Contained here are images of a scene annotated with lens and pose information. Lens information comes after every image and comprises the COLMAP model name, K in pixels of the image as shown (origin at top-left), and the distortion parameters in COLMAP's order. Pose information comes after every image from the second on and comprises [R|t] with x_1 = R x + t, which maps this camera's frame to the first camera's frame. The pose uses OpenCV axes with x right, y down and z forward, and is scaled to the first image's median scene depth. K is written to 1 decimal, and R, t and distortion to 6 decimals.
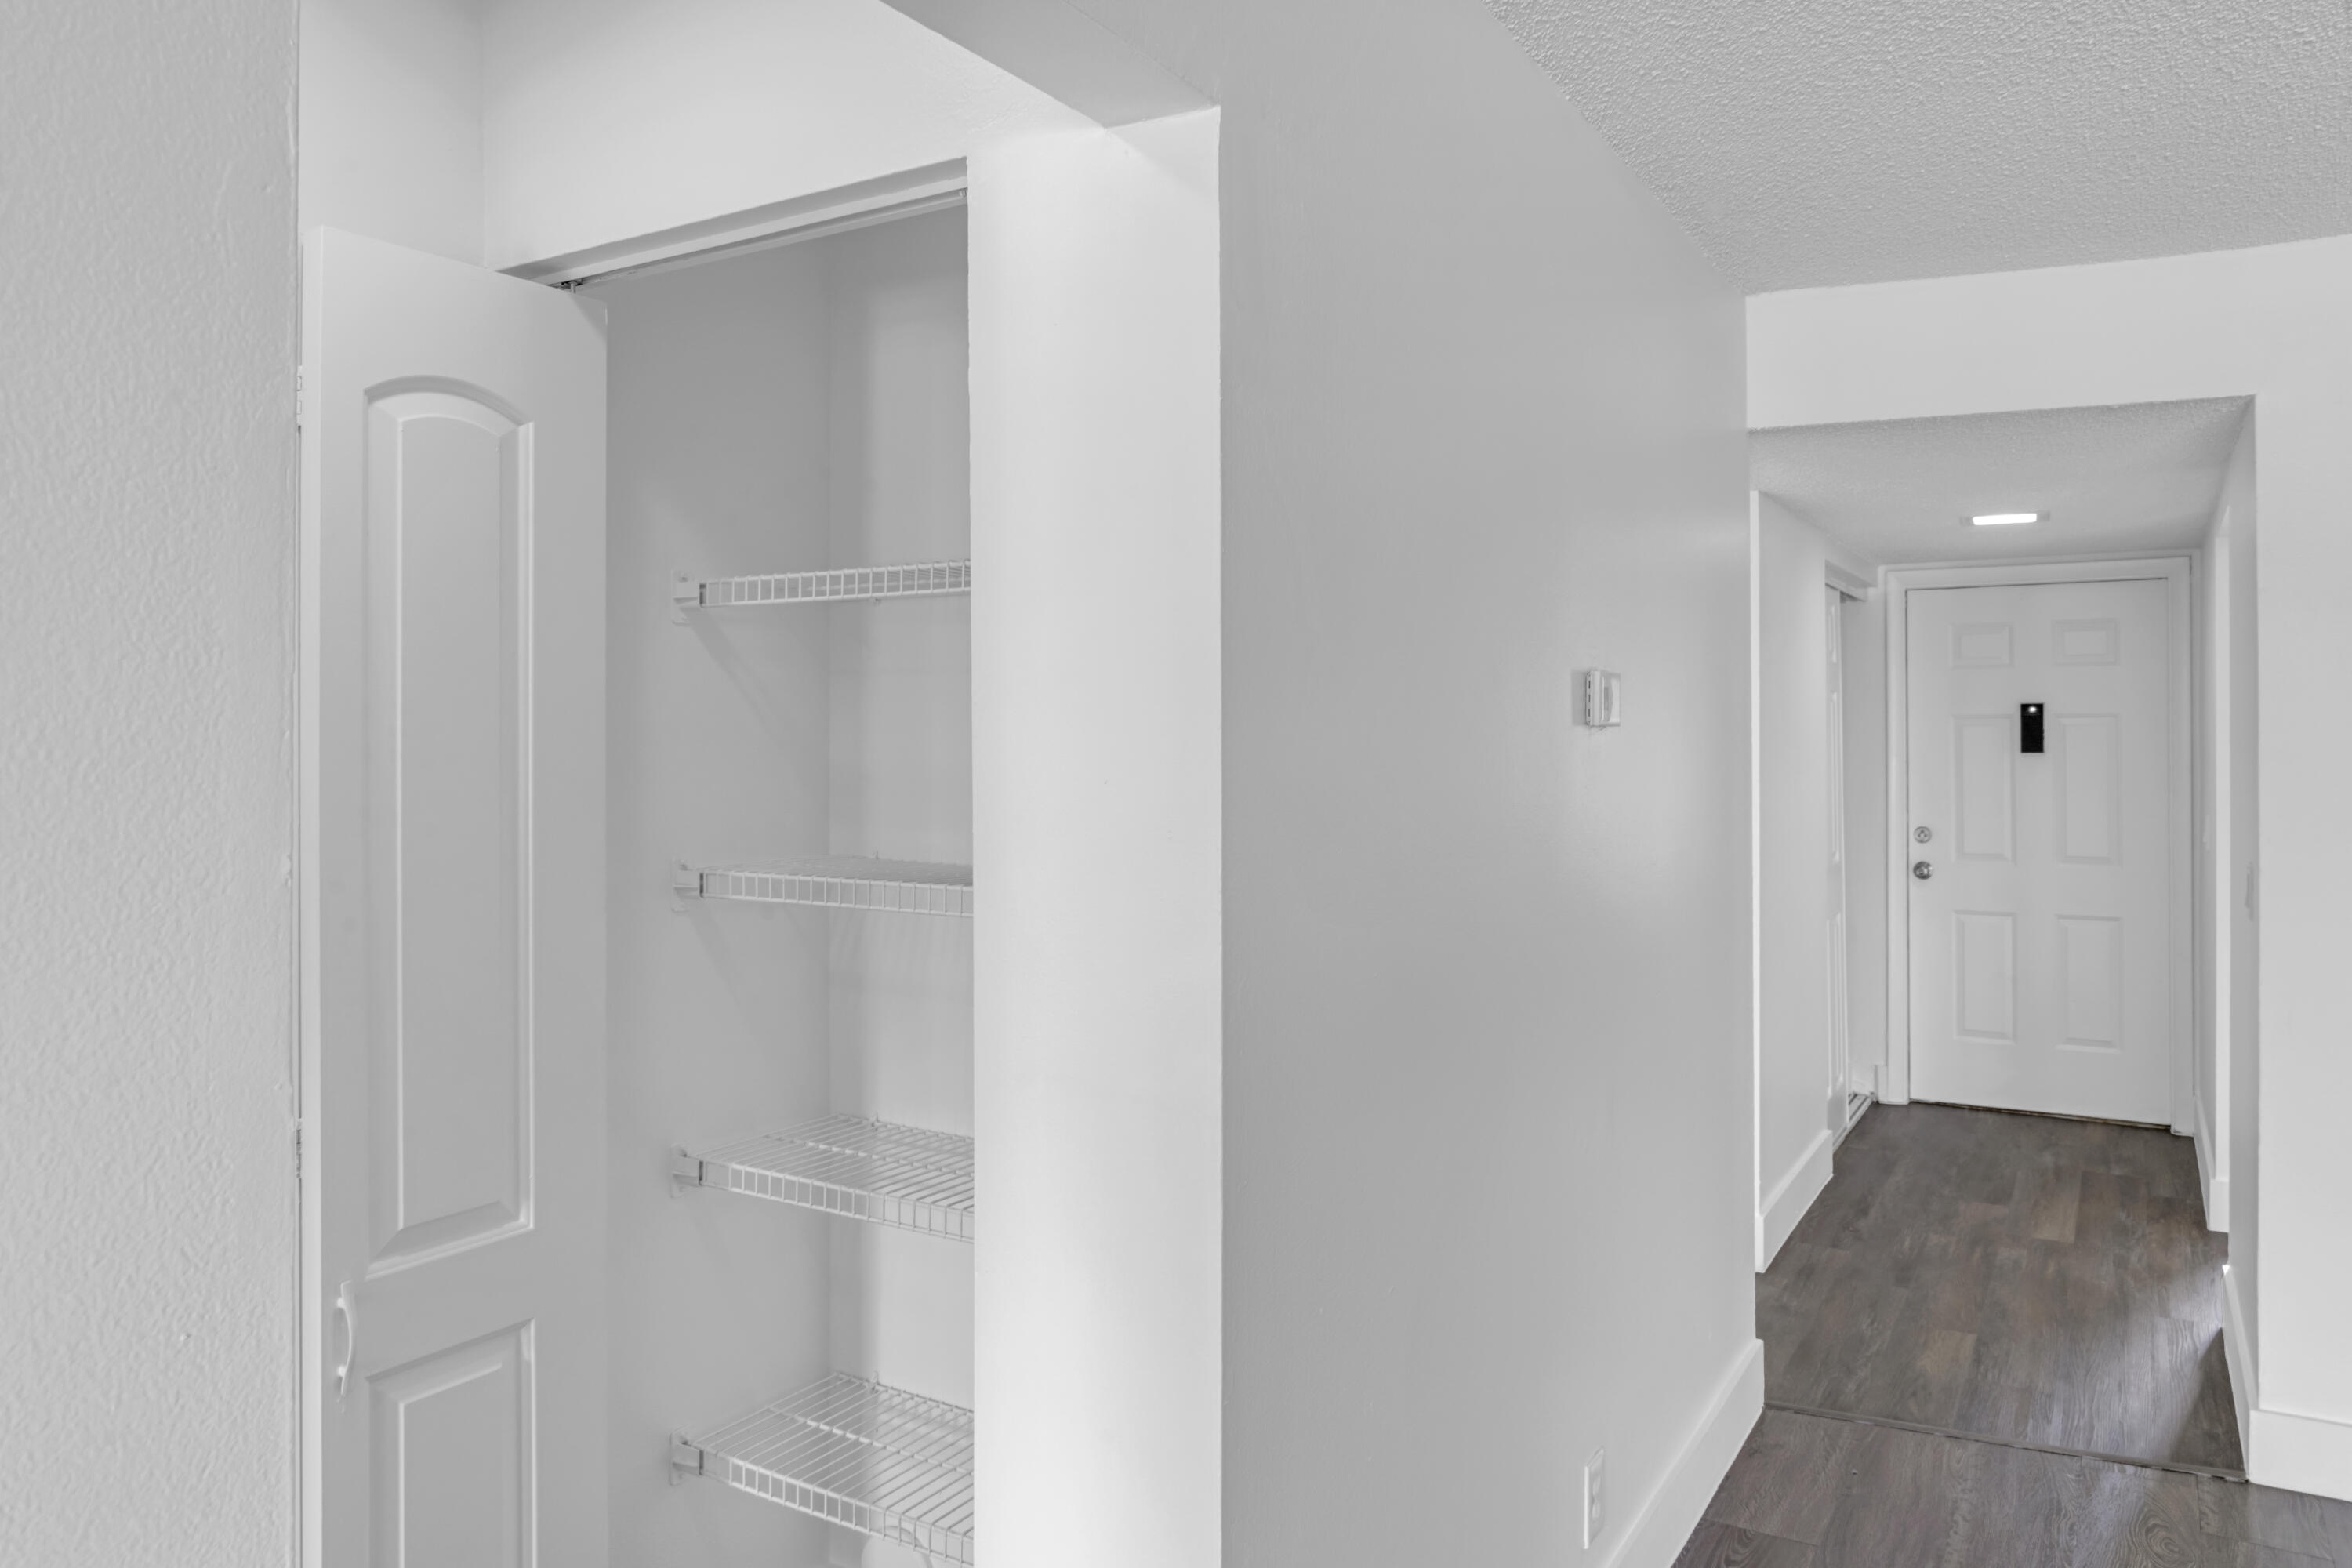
lens RADIAL K [[1608.2, 0, 1179.9], [0, 1608.2, 715.6], [0, 0, 1]] dist [-0.016071, -0.000273]
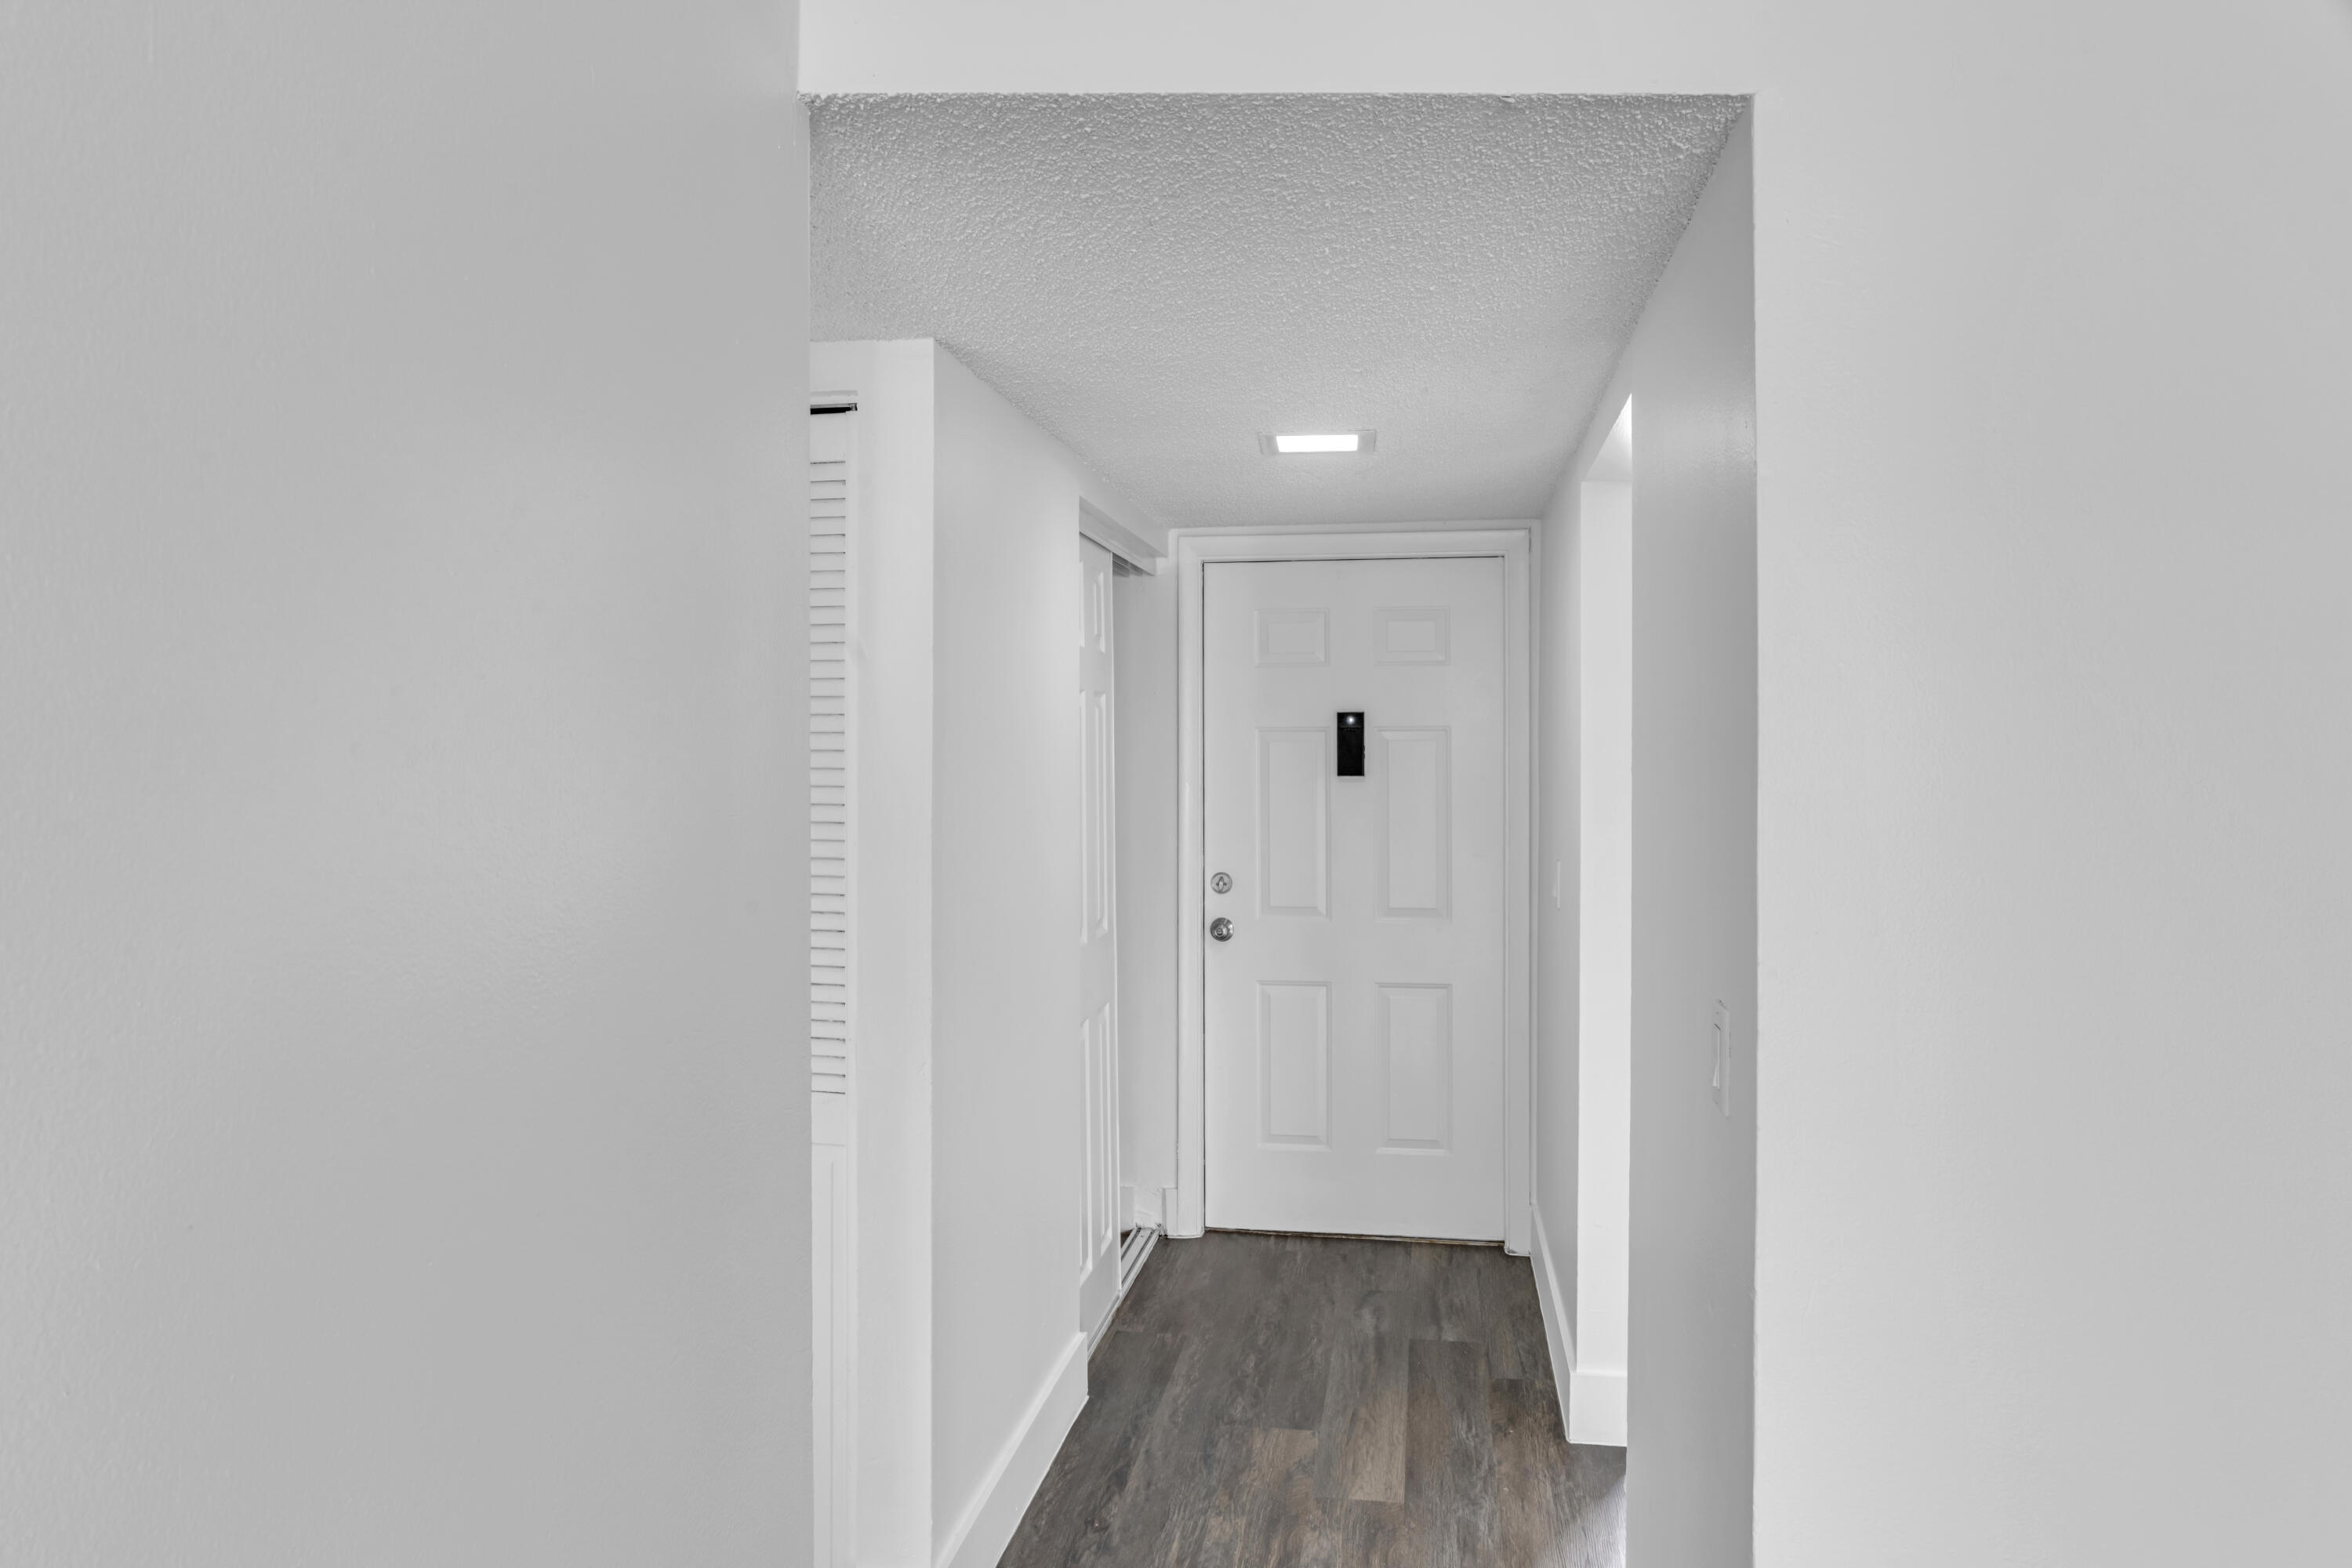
lens RADIAL K [[1604.1, 0, 1177.4], [0, 1604.1, 756.5], [0, 0, 1]] dist [-0.004421, 0.003096]
pose [[0.927544, -0.003530, 0.373697, 0.172126], [-0.003628, 0.999823, 0.018450, -0.000170], [-0.373696, -0.018469, 0.927367, 0.325411]]
